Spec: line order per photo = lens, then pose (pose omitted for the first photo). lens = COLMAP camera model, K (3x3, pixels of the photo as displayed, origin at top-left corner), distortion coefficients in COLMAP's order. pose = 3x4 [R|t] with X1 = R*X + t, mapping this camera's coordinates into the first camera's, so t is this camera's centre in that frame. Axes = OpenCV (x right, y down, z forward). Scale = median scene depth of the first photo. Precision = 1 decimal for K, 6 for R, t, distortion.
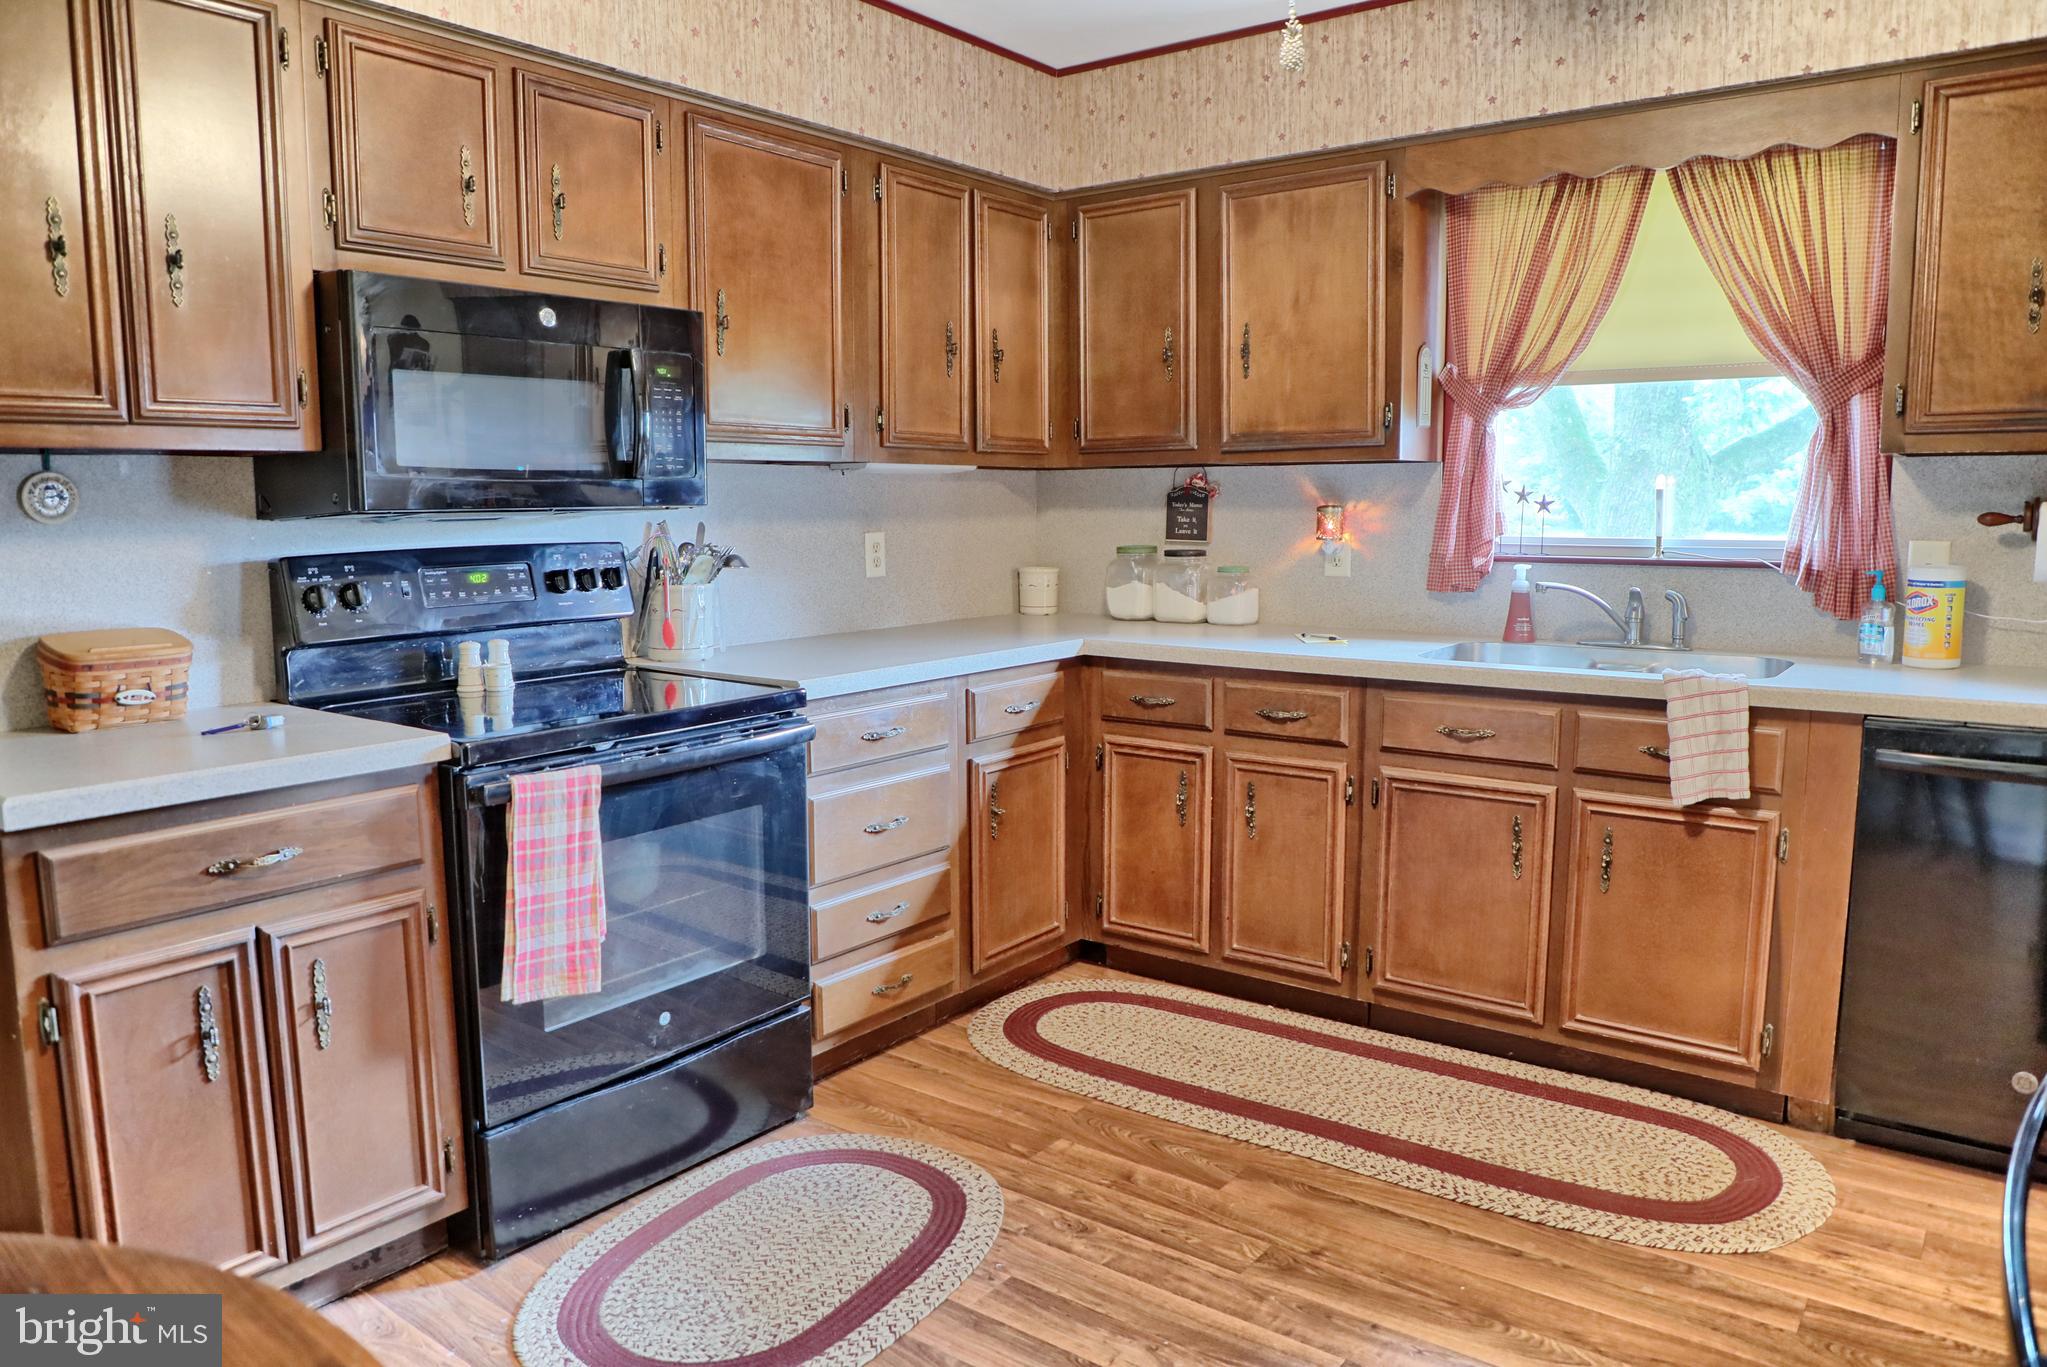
lens RADIAL K [[1397.4, 0, 1009.9], [0, 1397.4, 685.5], [0, 0, 1]] dist [-0.075187, 0.038650]
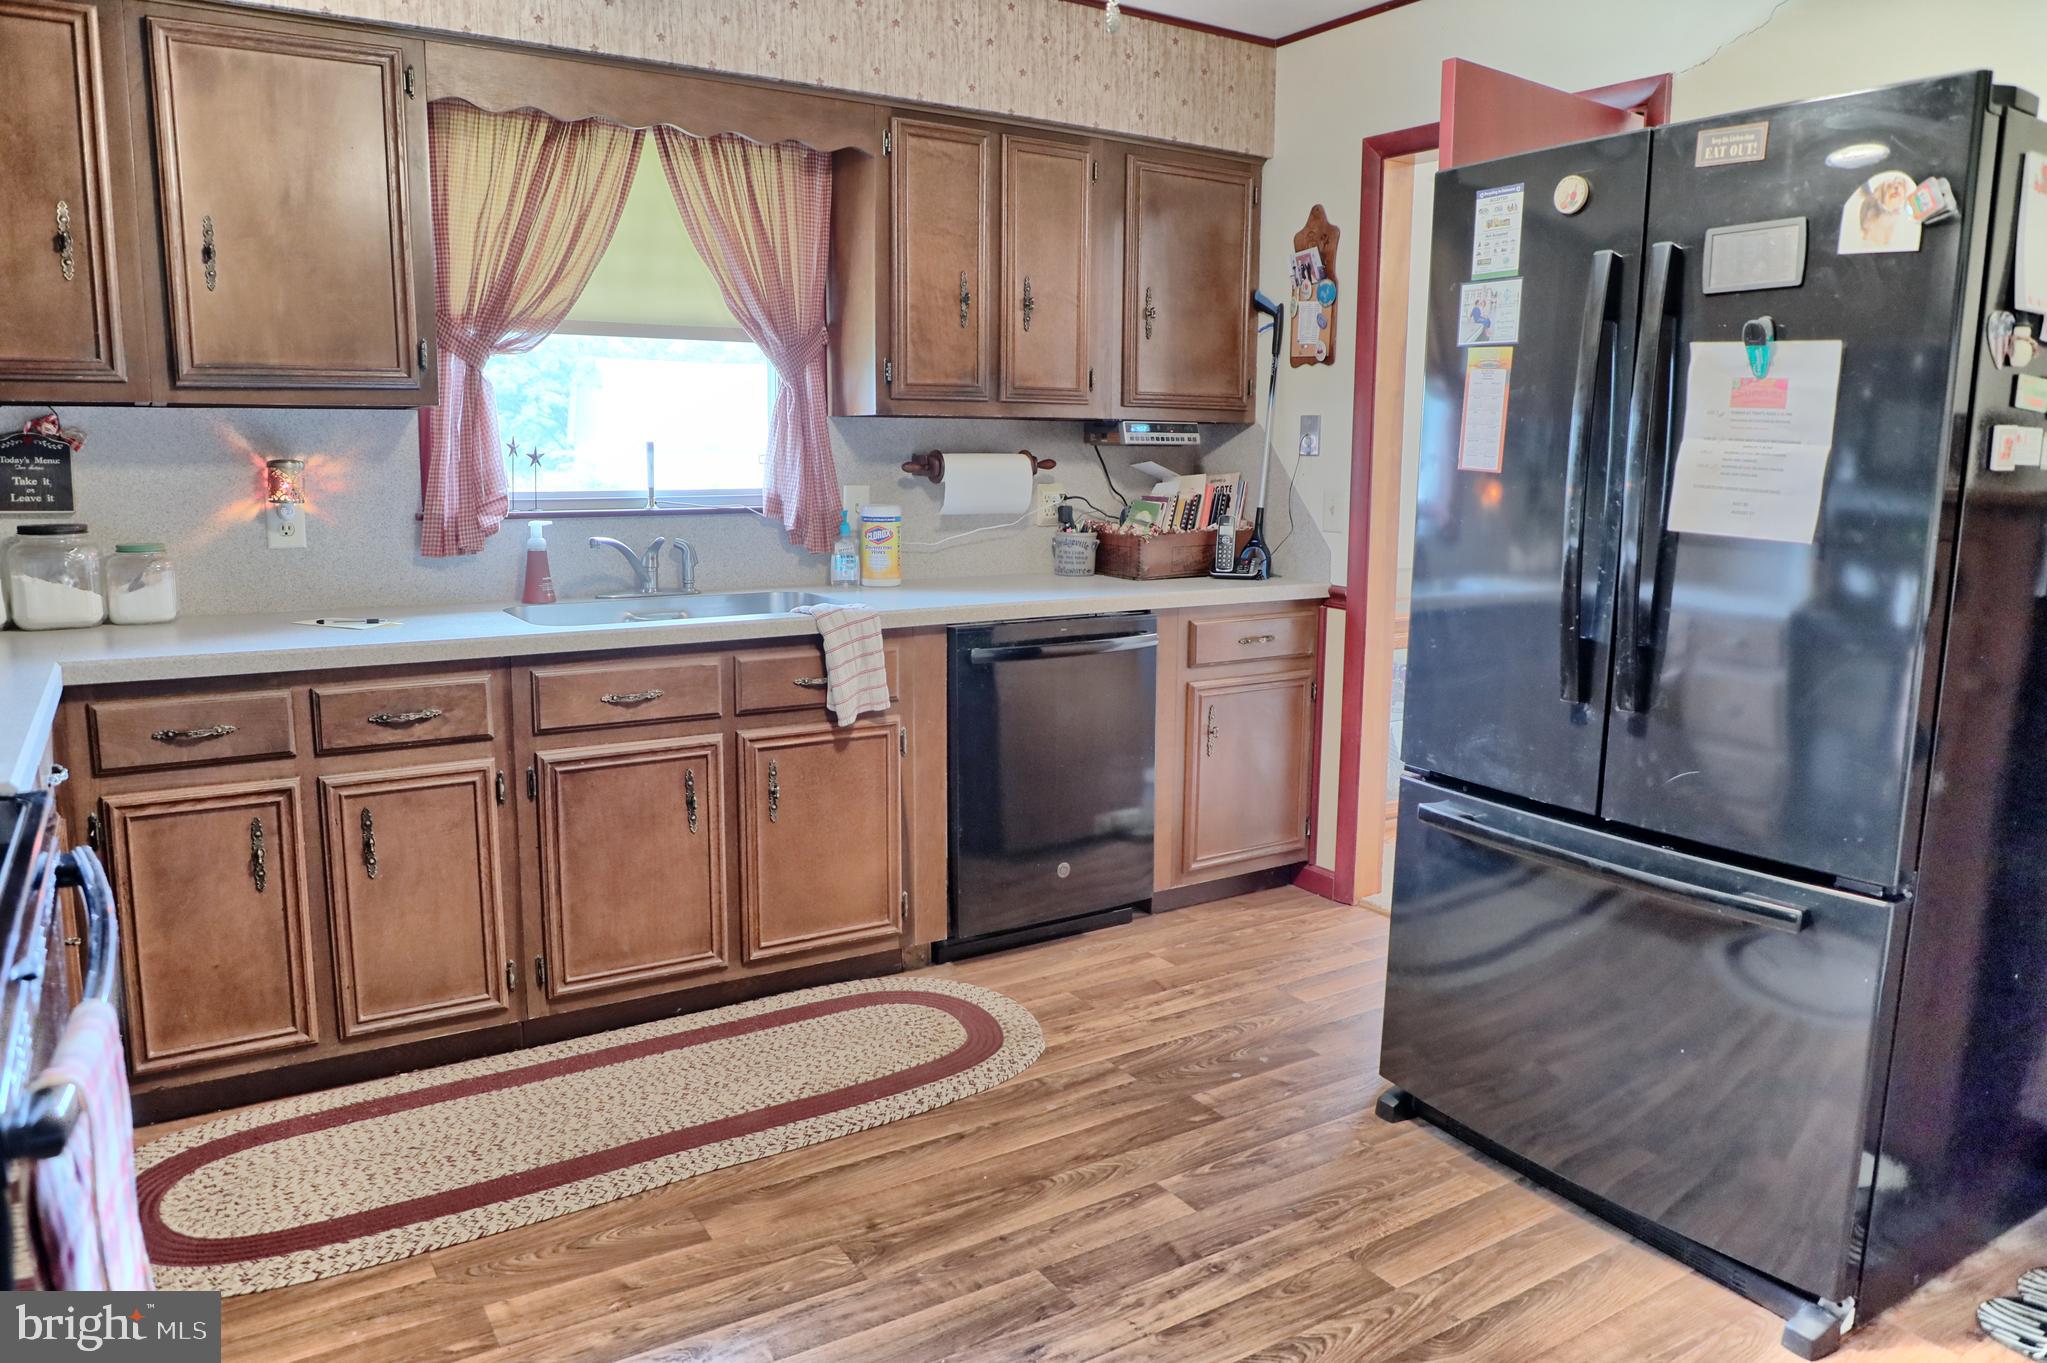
lens RADIAL K [[1397.4, 0, 1009.9], [0, 1397.4, 683.5], [0, 0, 1]] dist [-0.075187, 0.038650]
pose [[0.343958, -0.142988, 0.928034, -0.464498], [0.115709, 0.987259, 0.109228, -0.049265], [-0.931829, 0.069812, 0.356121, 0.414270]]
